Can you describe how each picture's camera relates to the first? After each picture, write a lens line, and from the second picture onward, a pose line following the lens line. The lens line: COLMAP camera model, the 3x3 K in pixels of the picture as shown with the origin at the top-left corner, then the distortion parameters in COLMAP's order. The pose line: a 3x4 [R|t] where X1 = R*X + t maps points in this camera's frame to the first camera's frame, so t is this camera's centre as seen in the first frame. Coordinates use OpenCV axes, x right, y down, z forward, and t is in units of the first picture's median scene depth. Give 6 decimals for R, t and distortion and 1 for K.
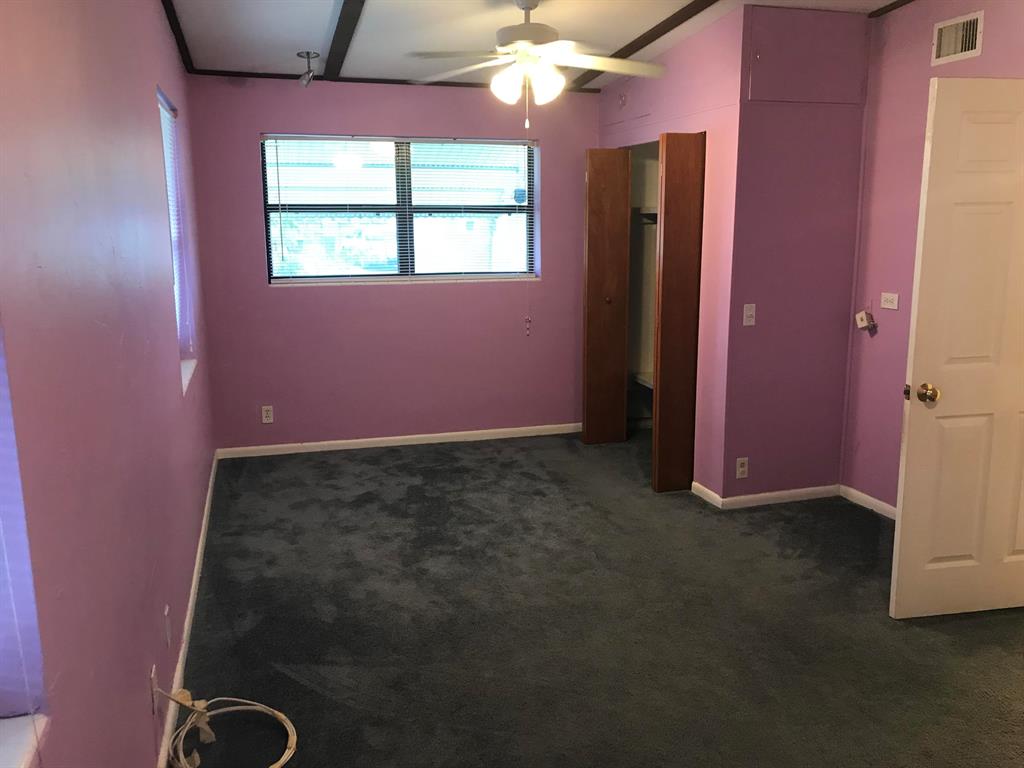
lens RADIAL K [[844.4, 0, 516.0], [0, 844.4, 380.8], [0, 0, 1]] dist [0.058050, -0.075354]
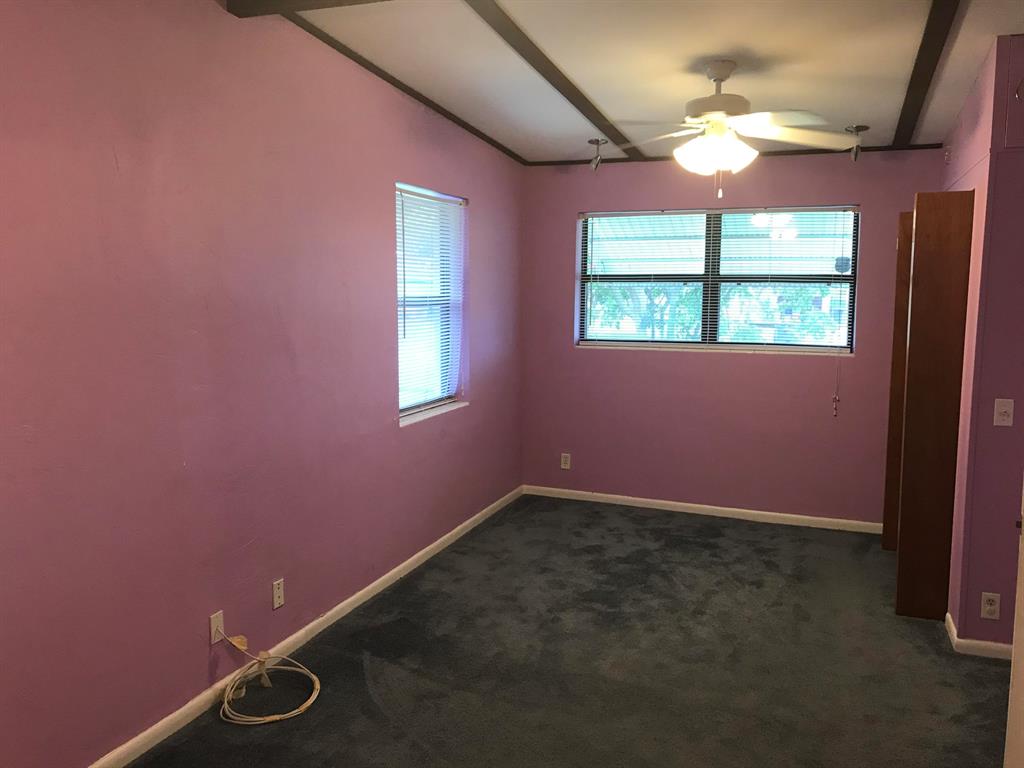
lens RADIAL K [[844.4, 0, 508.4], [0, 844.4, 378.1], [0, 0, 1]] dist [0.058050, -0.075354]
pose [[0.793898, 0.078499, -0.602963, 0.338900], [-0.128284, 0.990935, -0.039898, -0.015971], [0.594365, 0.109025, 0.796771, 0.075150]]
